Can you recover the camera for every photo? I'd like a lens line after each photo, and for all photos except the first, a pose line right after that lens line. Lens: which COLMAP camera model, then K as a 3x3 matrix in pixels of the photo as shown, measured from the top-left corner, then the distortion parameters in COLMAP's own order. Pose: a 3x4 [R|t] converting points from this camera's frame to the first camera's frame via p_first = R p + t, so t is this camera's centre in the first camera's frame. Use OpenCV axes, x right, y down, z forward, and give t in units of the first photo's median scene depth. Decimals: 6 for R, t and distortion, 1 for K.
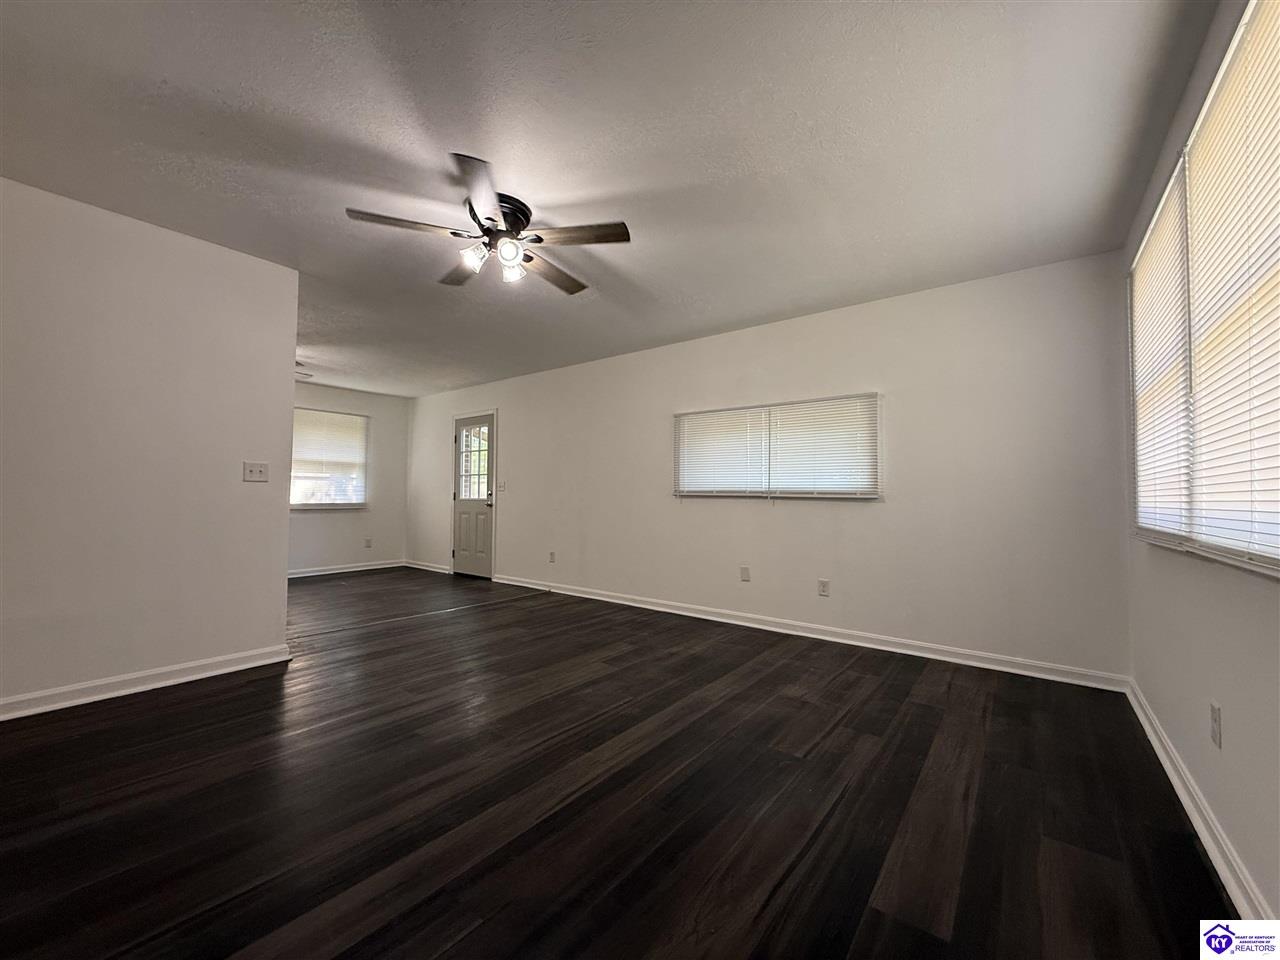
lens RADIAL K [[522.4, 0, 640.0], [0, 522.4, 480.0], [0, 0, 1]] dist [0.000048, 0.000007]
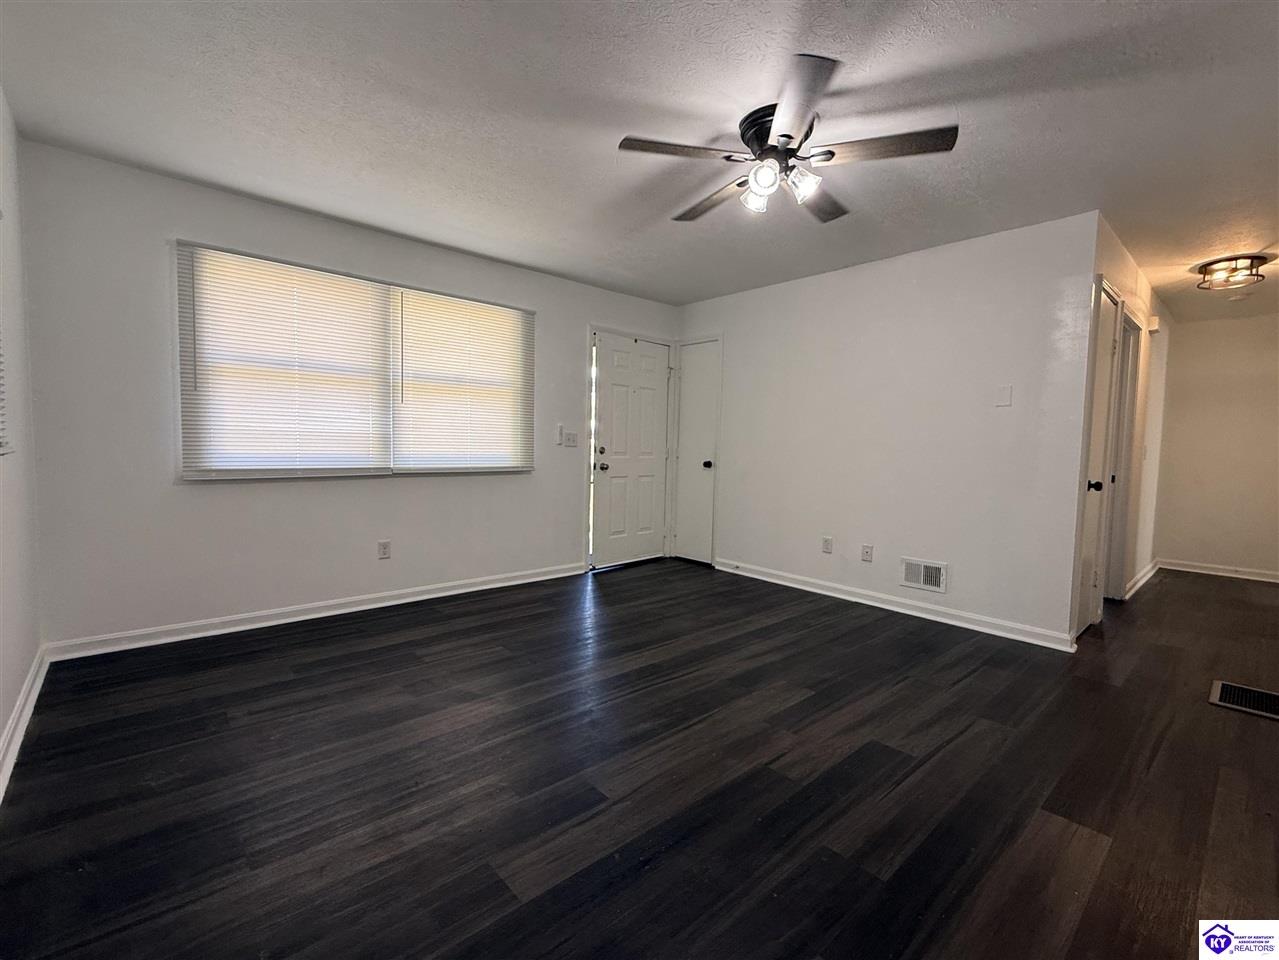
lens RADIAL K [[522.0, 0, 639.5], [0, 522.0, 480.0], [0, 0, 1]] dist [0.000048, 0.000007]
pose [[-0.982953, -0.043806, 0.178562, -0.228605], [-0.037890, 0.998619, 0.036405, 0.029834], [-0.179910, 0.029019, -0.983255, 1.878076]]
